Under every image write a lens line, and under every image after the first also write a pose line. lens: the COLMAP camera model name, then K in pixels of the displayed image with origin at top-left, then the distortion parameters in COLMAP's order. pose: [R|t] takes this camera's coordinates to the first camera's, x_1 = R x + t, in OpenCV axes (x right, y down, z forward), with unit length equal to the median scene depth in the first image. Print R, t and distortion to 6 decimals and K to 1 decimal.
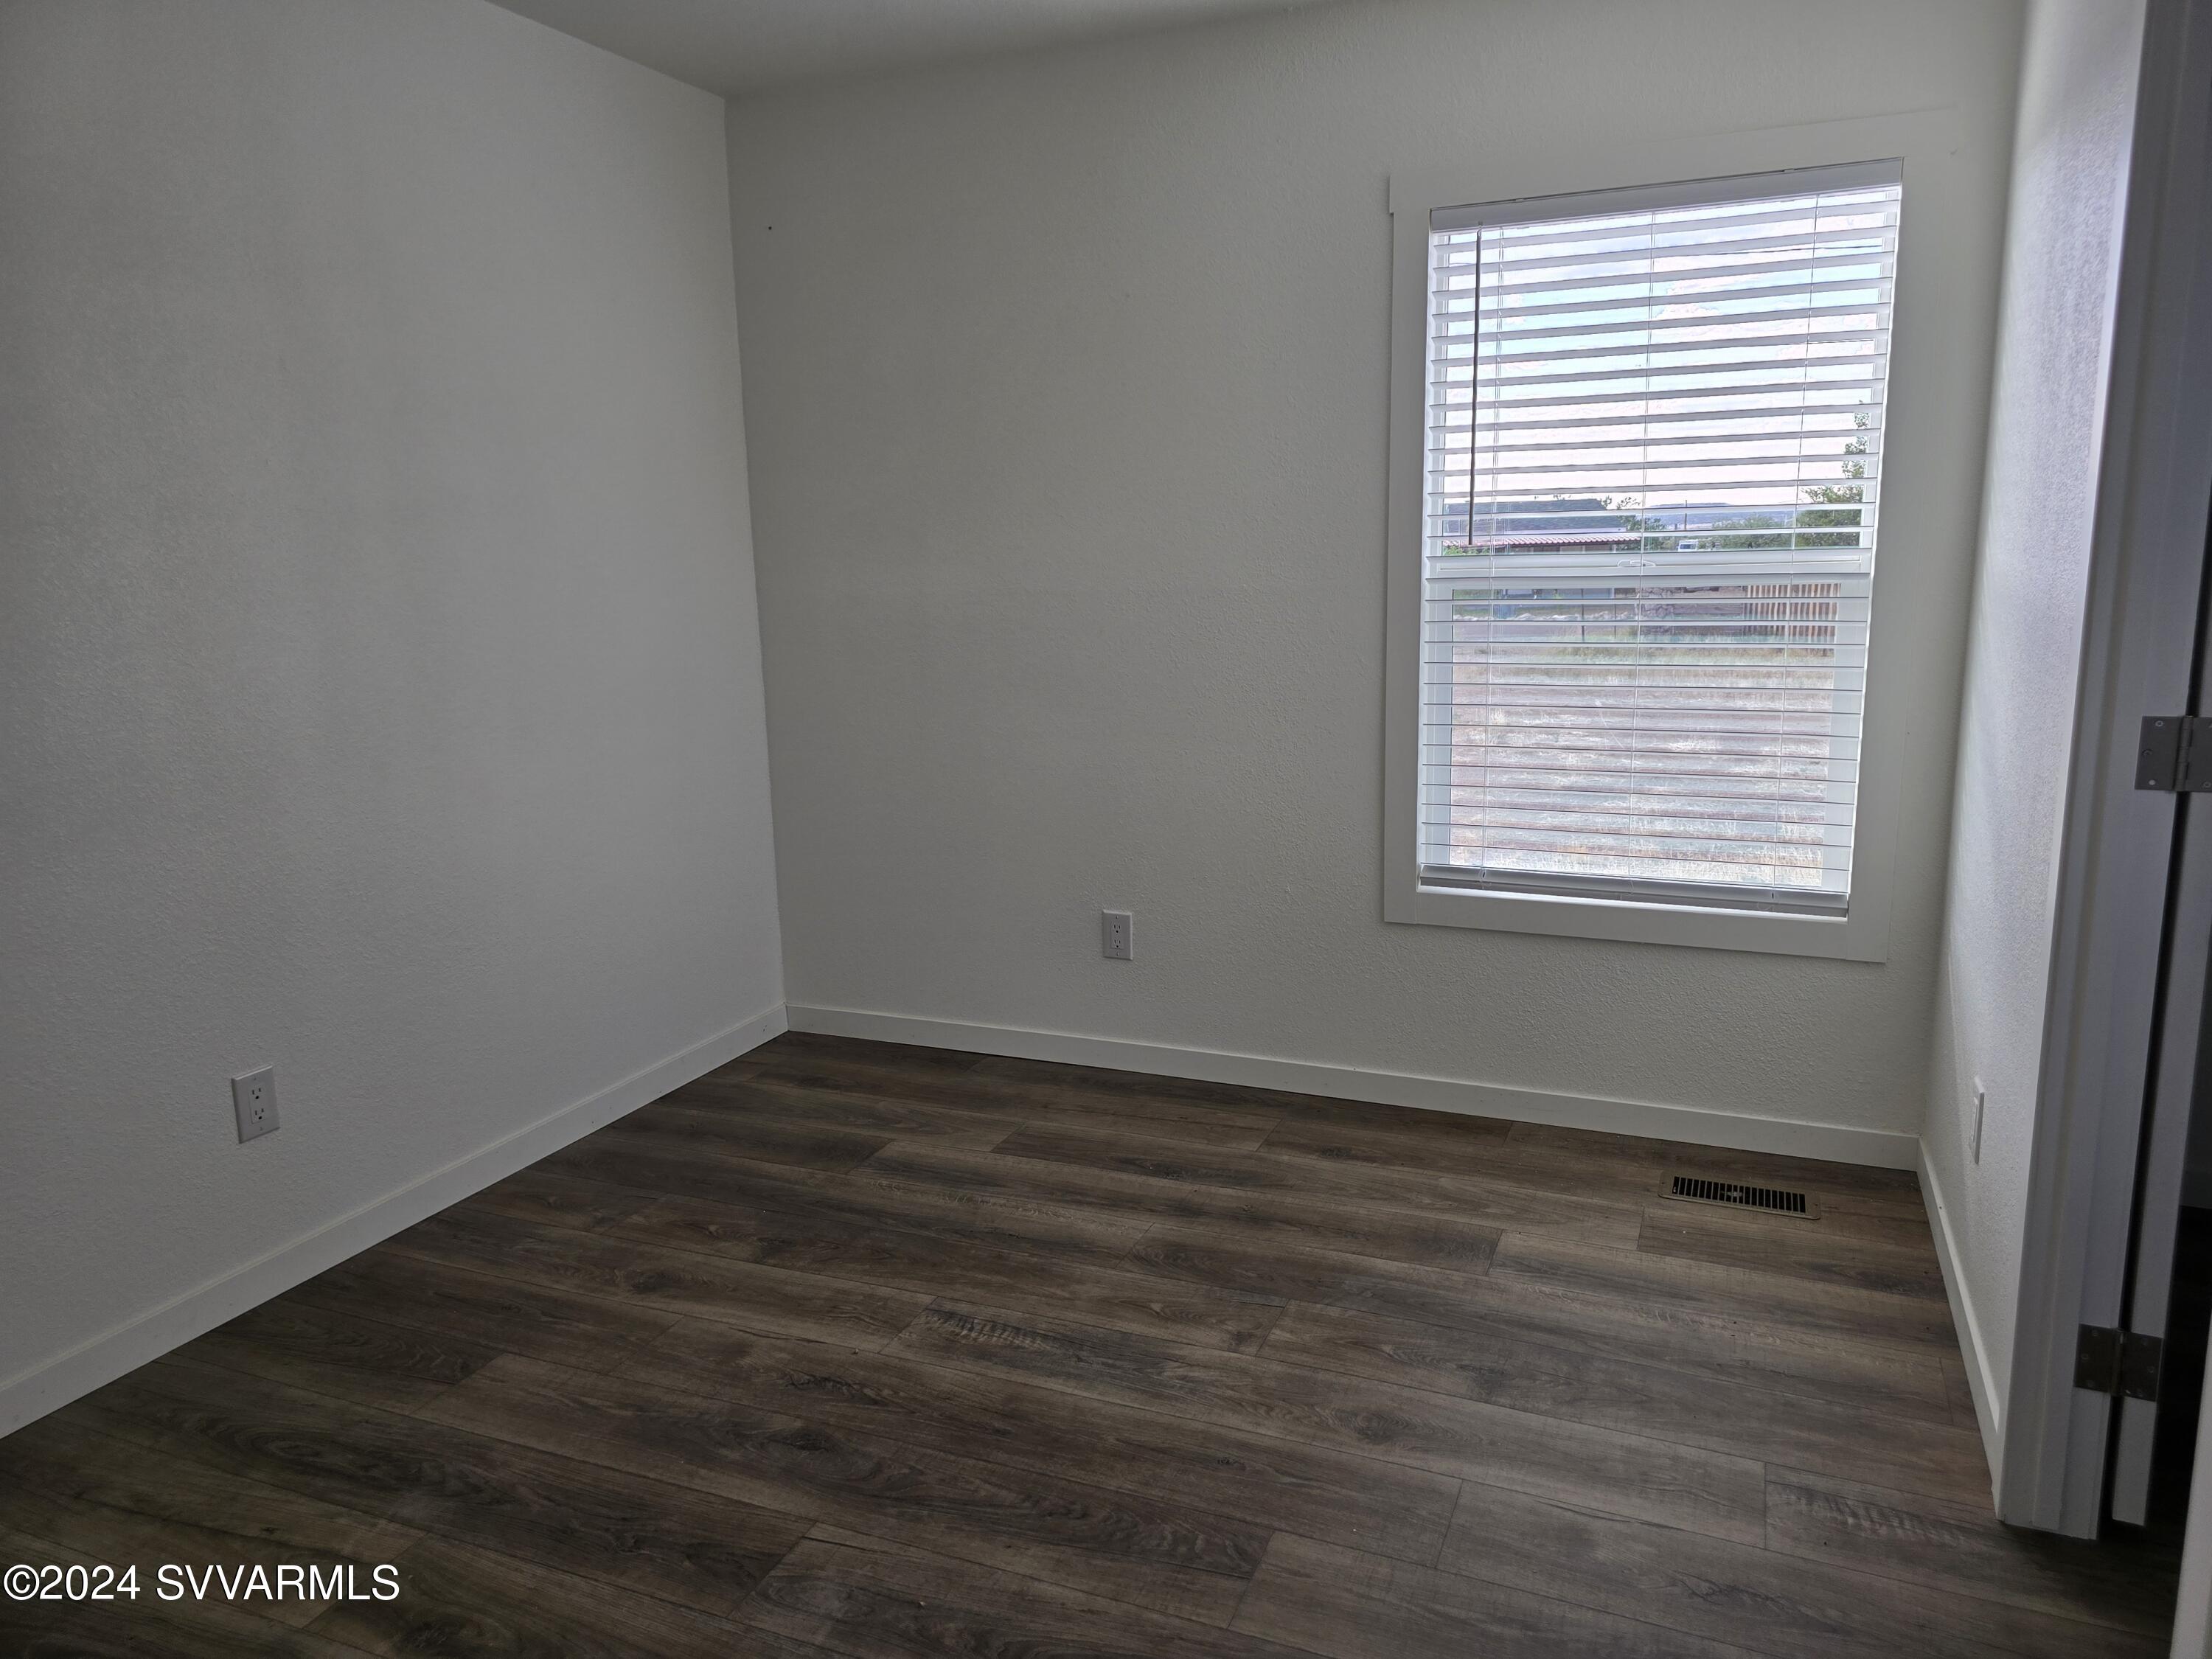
lens RADIAL K [[1508.4, 0, 1111.5], [0, 1508.4, 842.4], [0, 0, 1]] dist [0.069915, -0.041763]
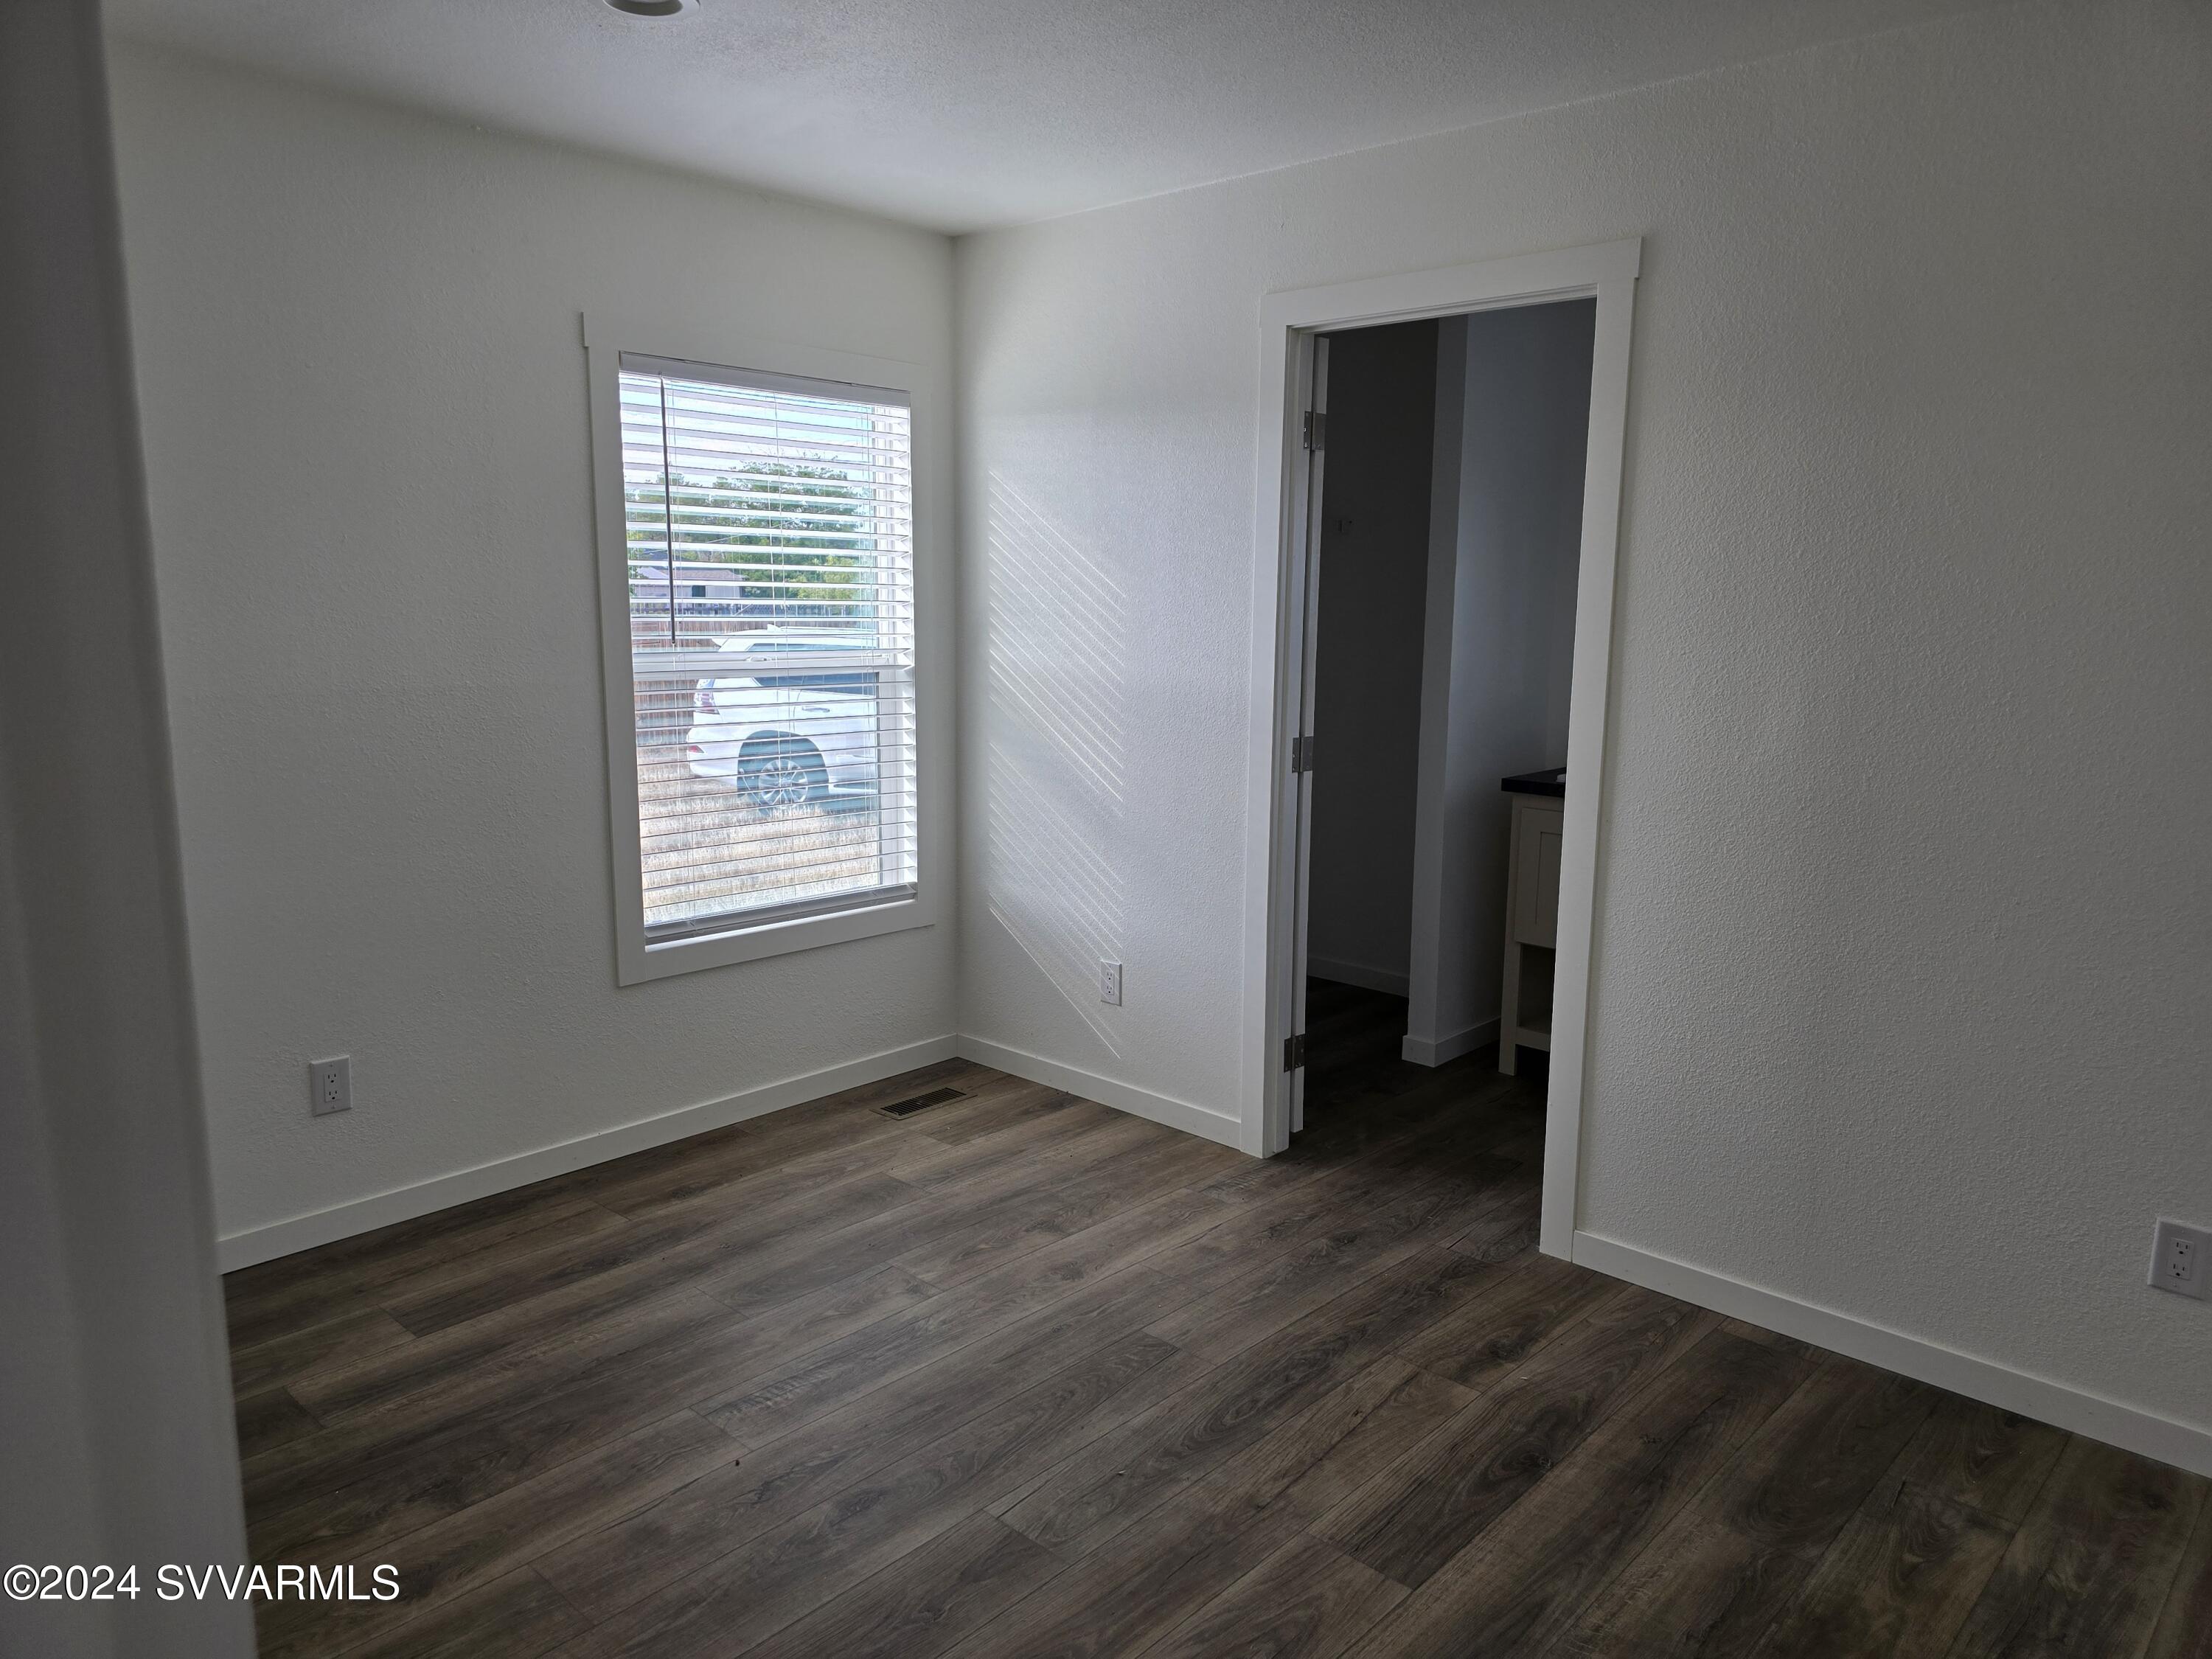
lens RADIAL K [[1508.4, 0, 1104.4], [0, 1508.4, 805.5], [0, 0, 1]] dist [0.069915, -0.041763]
pose [[0.353311, -0.100955, 0.930043, -0.808890], [0.189639, 0.981249, 0.034472, -0.051747], [-0.916083, 0.164193, 0.365831, 0.316163]]
